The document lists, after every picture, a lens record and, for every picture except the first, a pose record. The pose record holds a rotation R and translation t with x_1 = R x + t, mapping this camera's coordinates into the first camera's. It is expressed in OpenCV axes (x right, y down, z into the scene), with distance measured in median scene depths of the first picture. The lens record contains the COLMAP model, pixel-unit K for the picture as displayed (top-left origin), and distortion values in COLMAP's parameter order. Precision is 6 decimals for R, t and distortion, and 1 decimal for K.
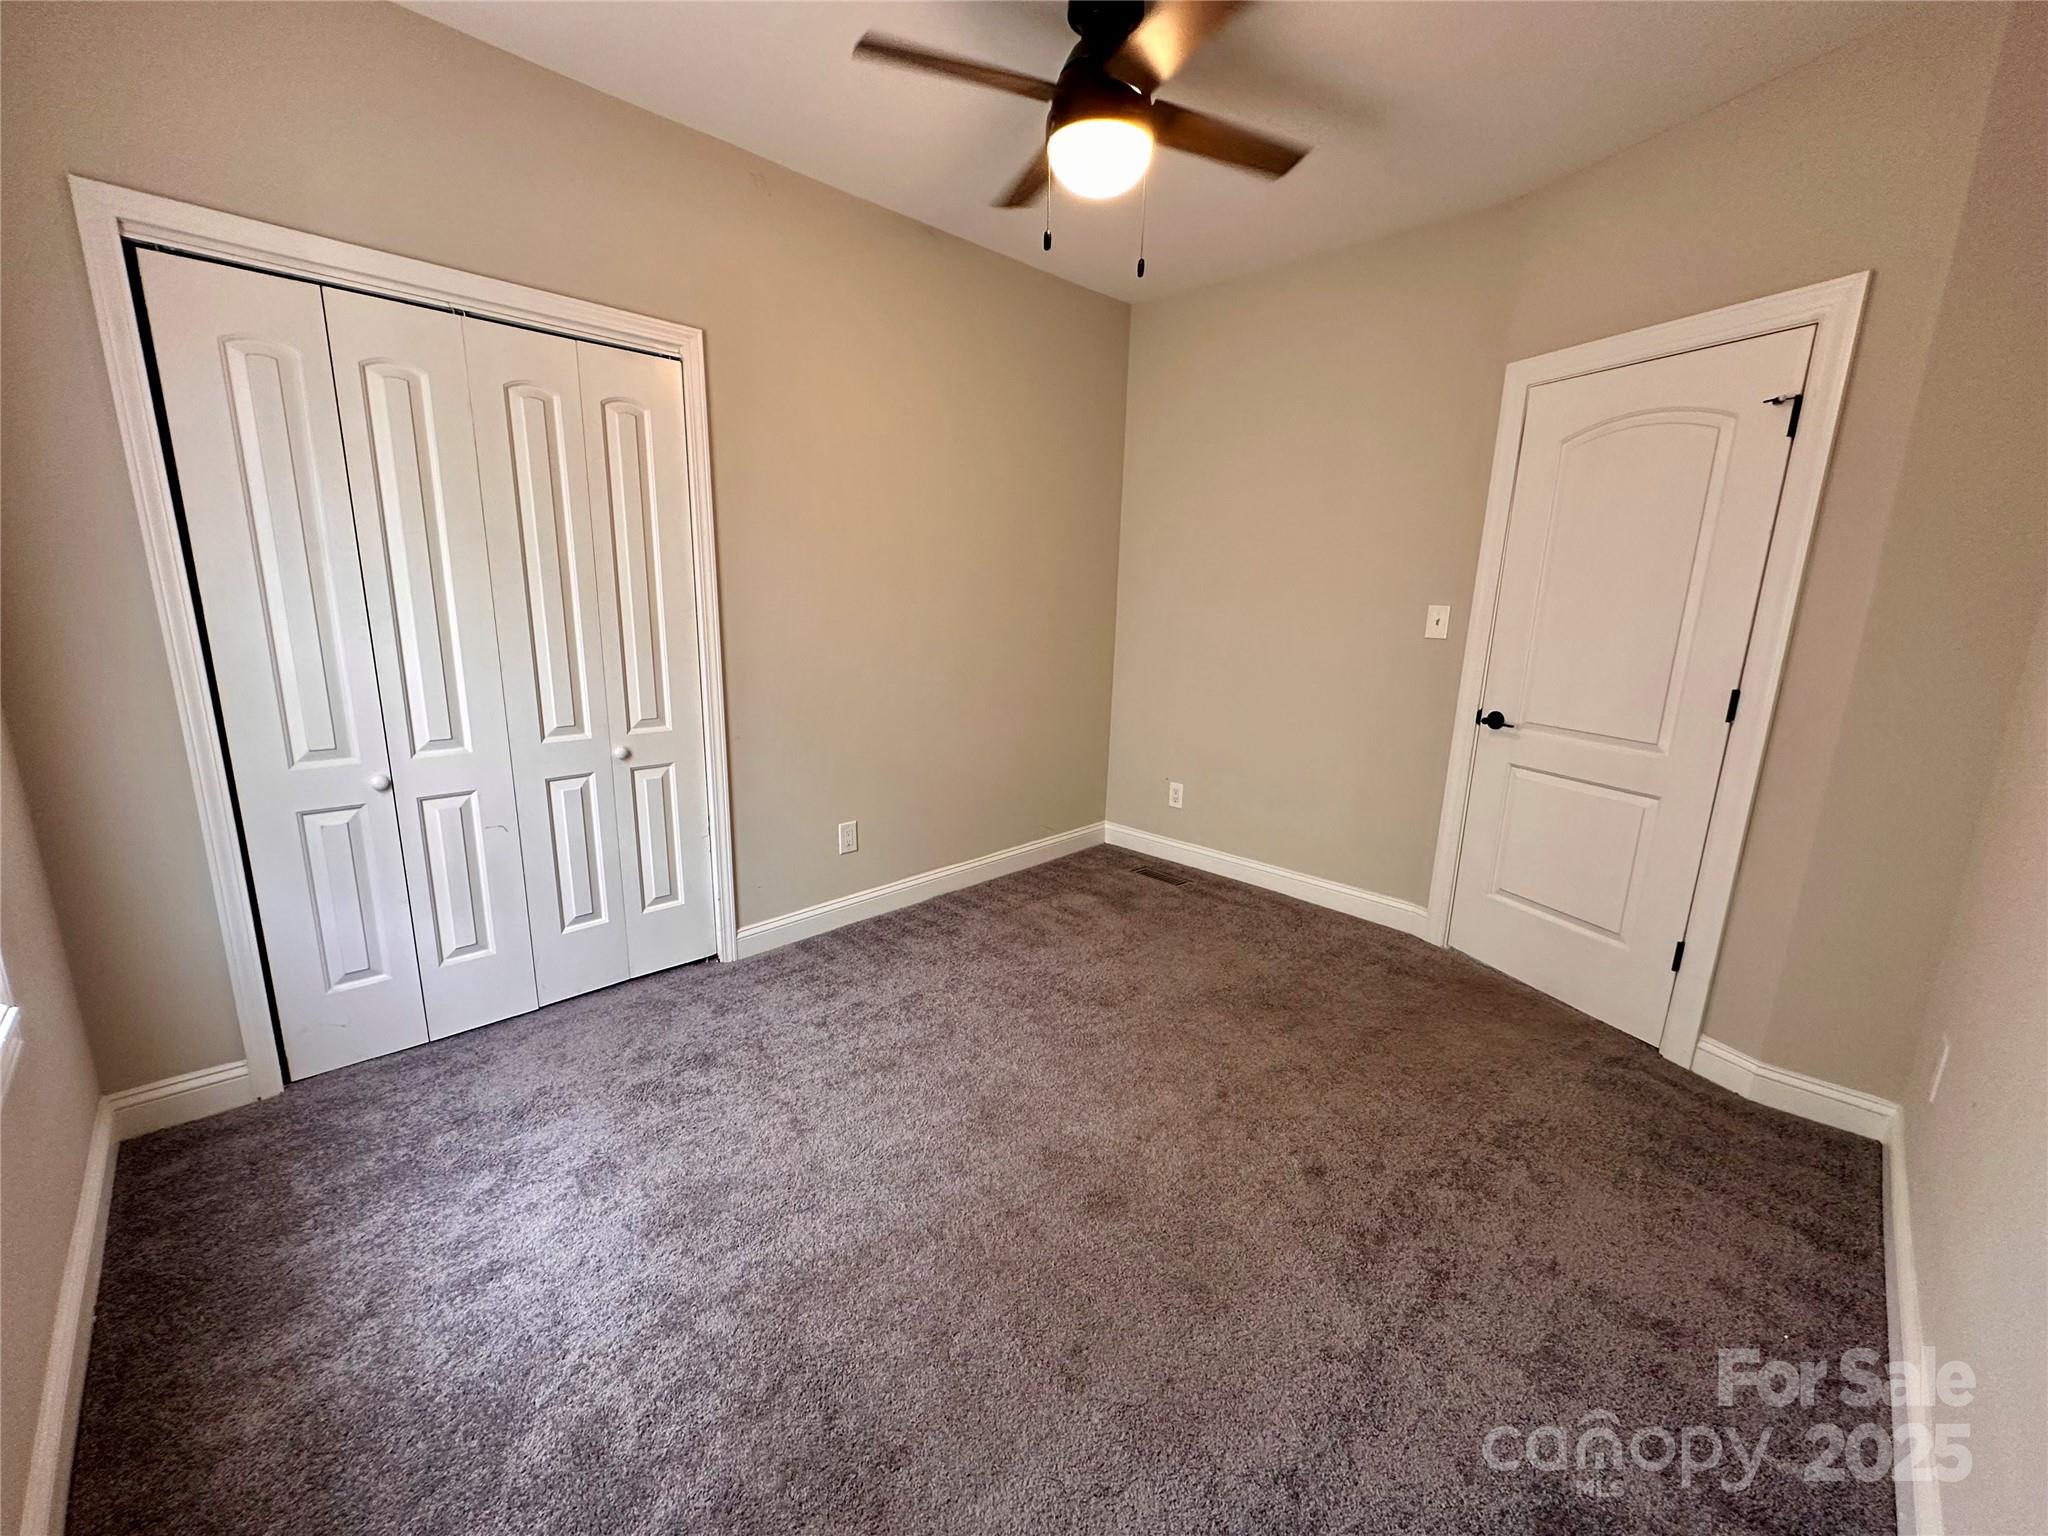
lens RADIAL K [[835.6, 0, 1021.7], [0, 835.6, 767.6], [0, 0, 1]] dist [-0.000900, 0.000182]
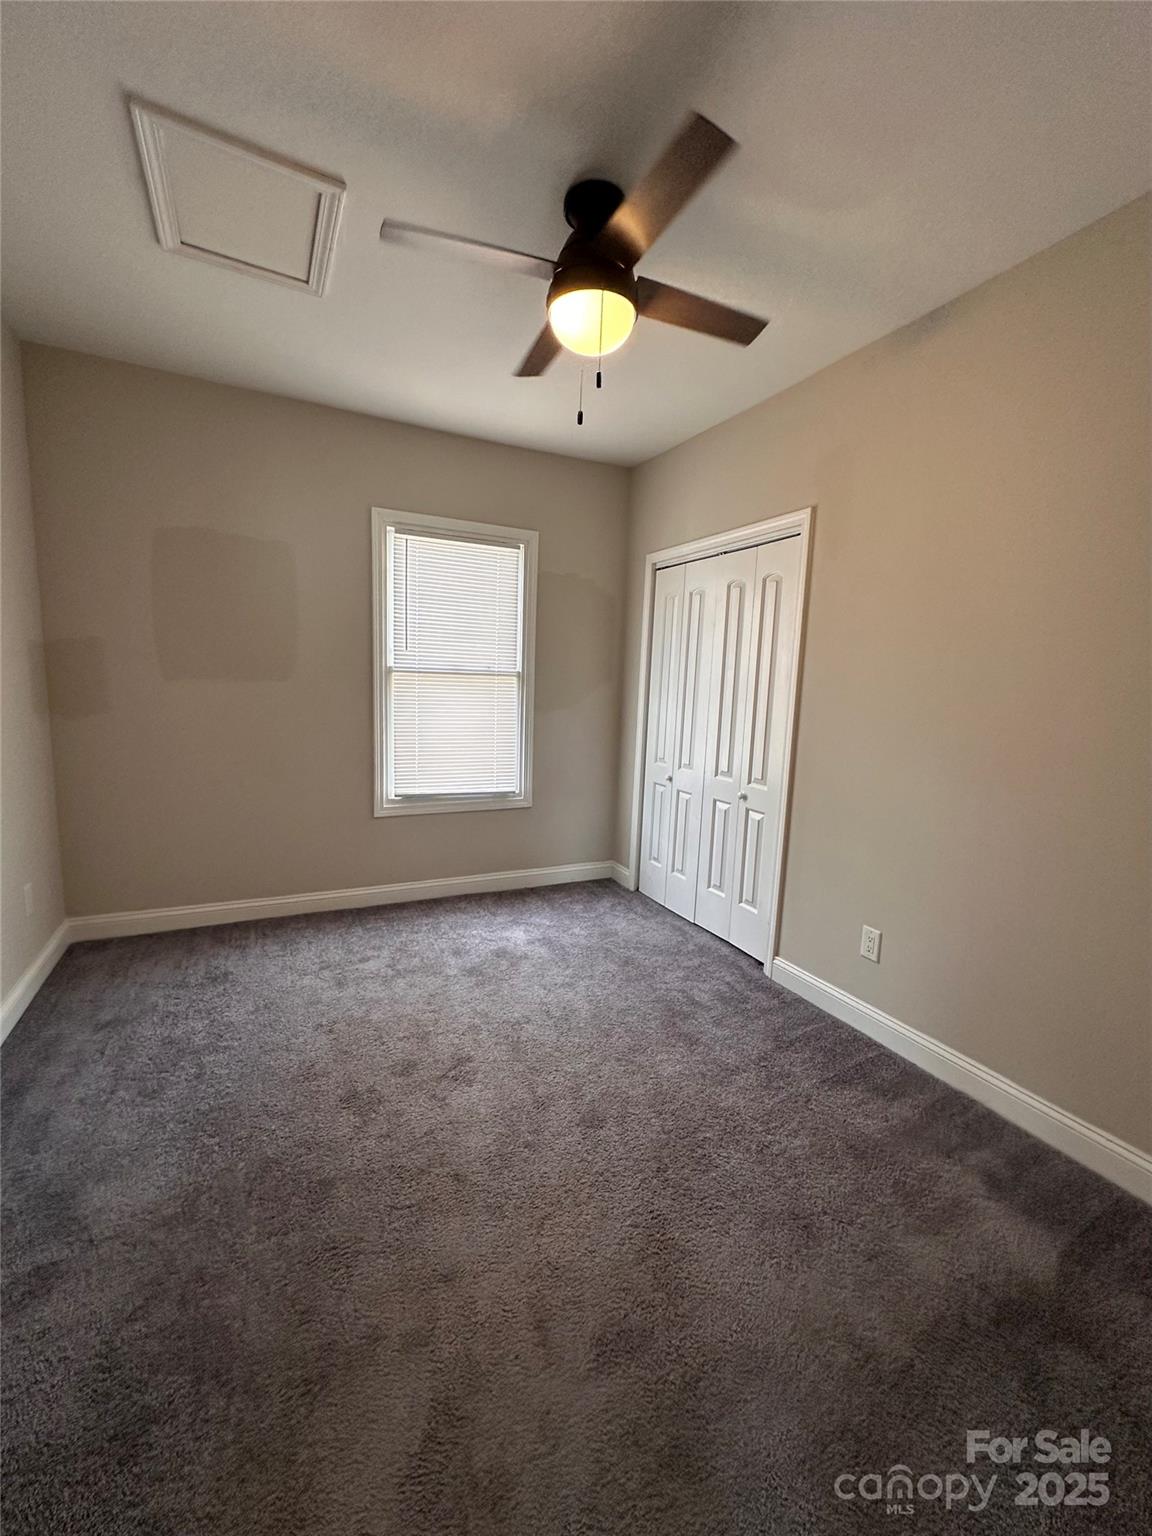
lens RADIAL K [[626.7, 0, 573.0], [0, 626.7, 772.4], [0, 0, 1]] dist [-0.000900, 0.000182]
pose [[-0.325357, 0.093086, -0.940998, 0.715978], [-0.248496, 0.951748, 0.180069, -0.189381], [0.912356, 0.292421, -0.286526, 1.029243]]
